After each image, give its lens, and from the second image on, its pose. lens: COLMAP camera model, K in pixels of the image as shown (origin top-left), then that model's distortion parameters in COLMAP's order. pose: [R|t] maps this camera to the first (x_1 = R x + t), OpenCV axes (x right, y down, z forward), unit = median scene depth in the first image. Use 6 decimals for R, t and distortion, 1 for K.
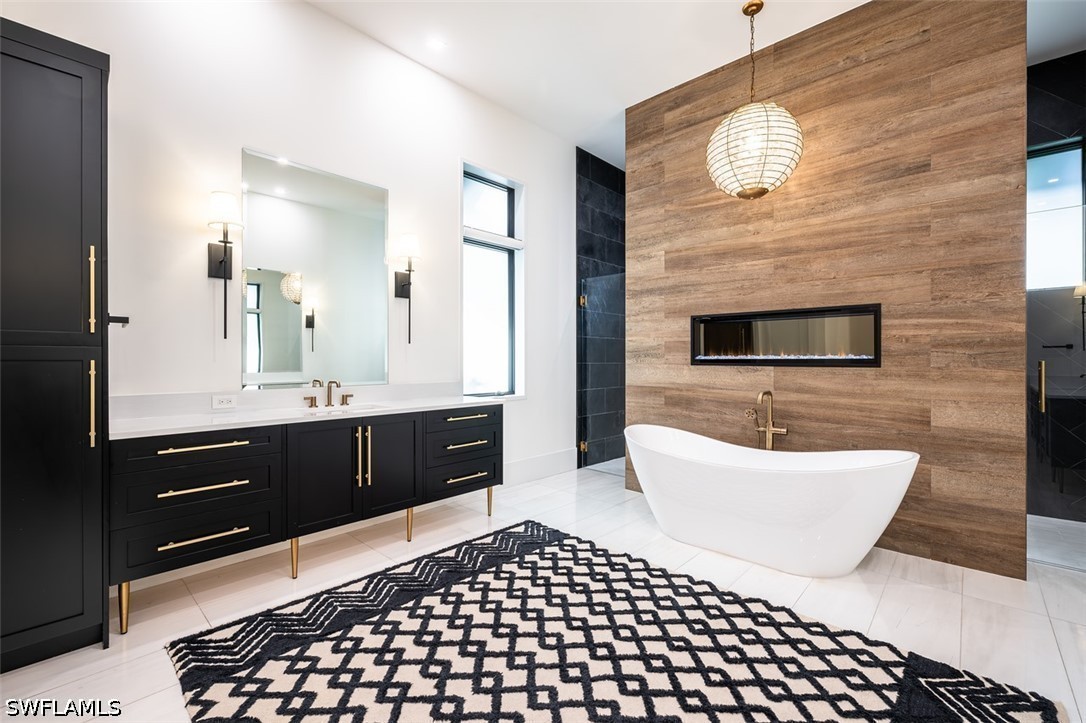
lens RADIAL K [[461.9, 0, 538.1], [0, 461.9, 357.8], [0, 0, 1]] dist [0.000016, -0.000014]
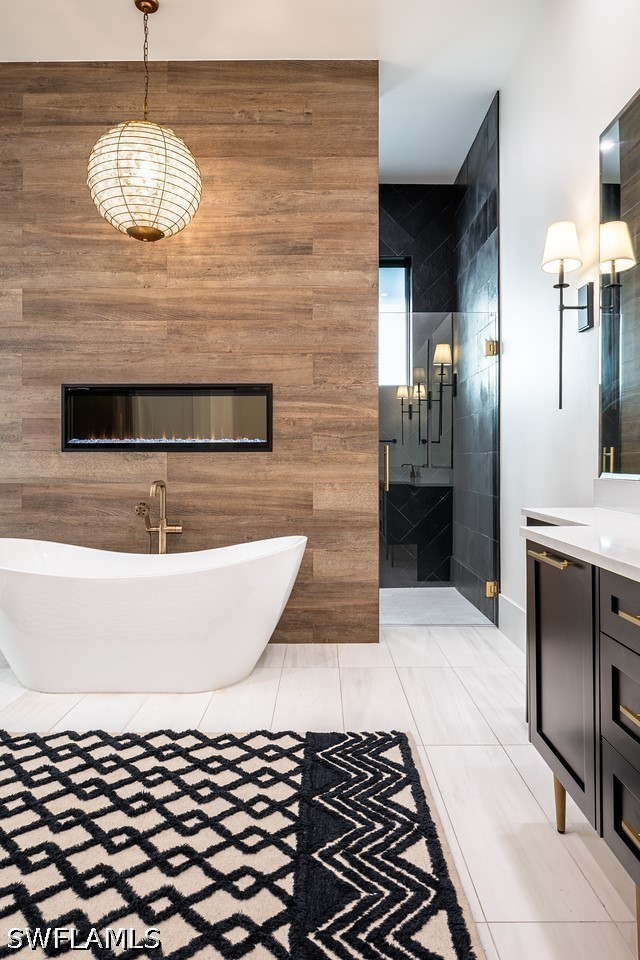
lens RADIAL K [[611.7, 0, 328.0], [0, 611.7, 453.2], [0, 0, 1]] dist [-0.003649, -0.000589]
pose [[0.728197, 0.002141, 0.685365, -0.033117], [0.000578, 0.999993, -0.003739, 0.030373], [-0.685368, 0.003119, 0.728191, 0.013968]]
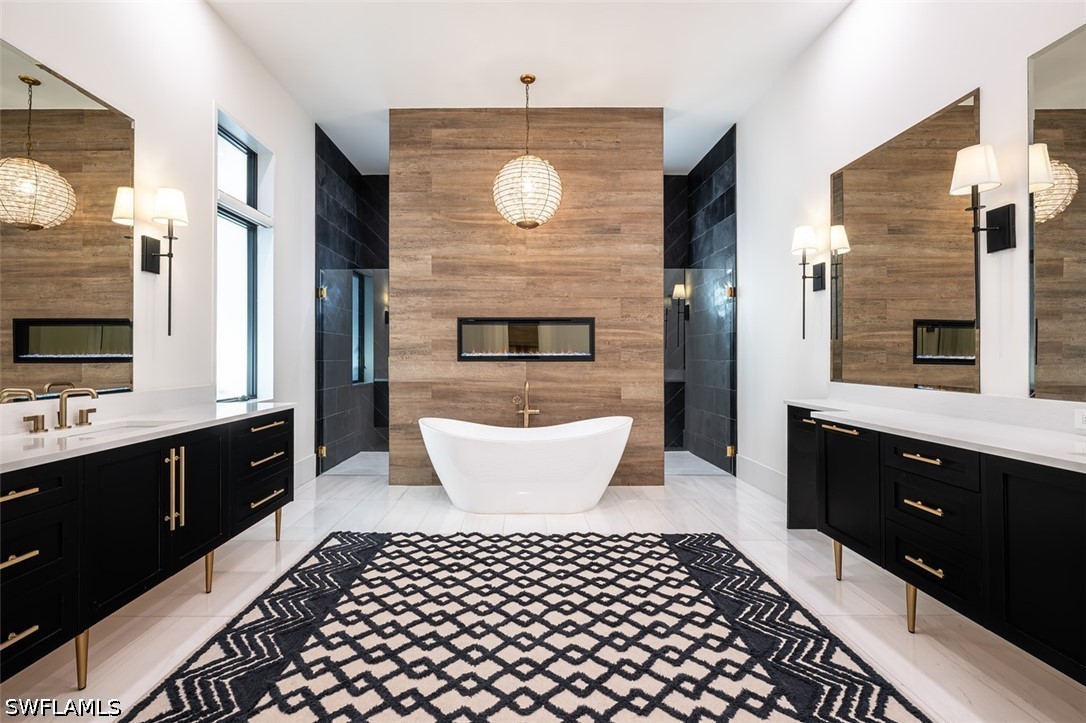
lens RADIAL K [[461.9, 0, 546.3], [0, 461.9, 351.5], [0, 0, 1]] dist [0.000016, -0.000014]
pose [[0.728302, 0.004948, 0.685238, -0.387307], [0.000206, 0.999972, -0.007440, 0.000235], [-0.685256, 0.005560, 0.728281, 0.048622]]
